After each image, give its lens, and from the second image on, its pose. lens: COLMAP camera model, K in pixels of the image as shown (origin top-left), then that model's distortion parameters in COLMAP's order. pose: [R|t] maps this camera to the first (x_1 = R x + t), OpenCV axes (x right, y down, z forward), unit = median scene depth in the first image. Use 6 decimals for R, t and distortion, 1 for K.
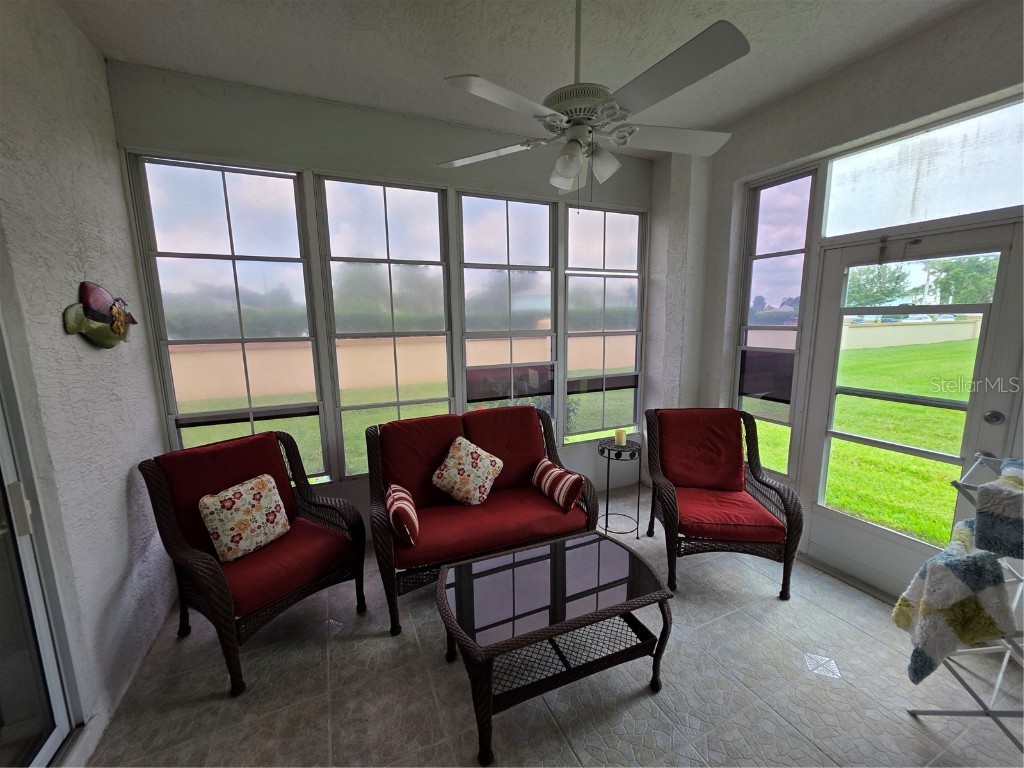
lens RADIAL K [[409.2, 0, 515.4], [0, 409.2, 382.1], [0, 0, 1]] dist [0.001155, 0.000311]
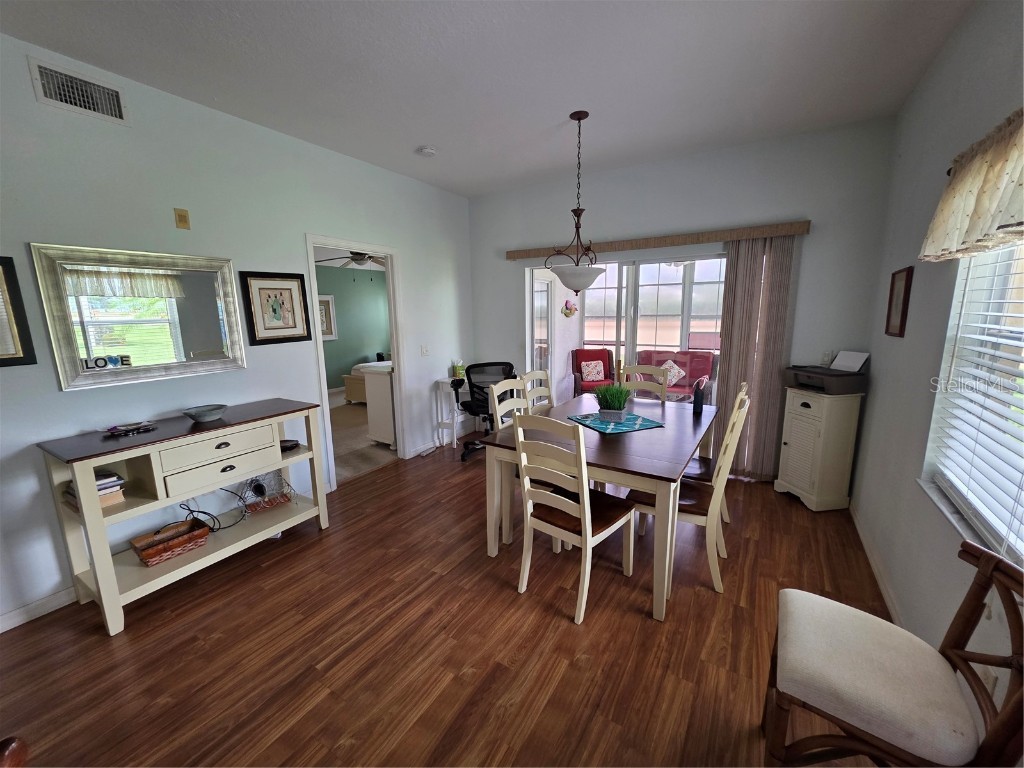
lens RADIAL K [[409.2, 0, 513.5], [0, 409.2, 386.3], [0, 0, 1]] dist [0.001155, 0.000311]
pose [[0.558903, 0.149589, -0.815629, 1.287871], [-0.124065, 0.987608, 0.096116, 0.166560], [0.819900, 0.047472, 0.570536, -1.053672]]
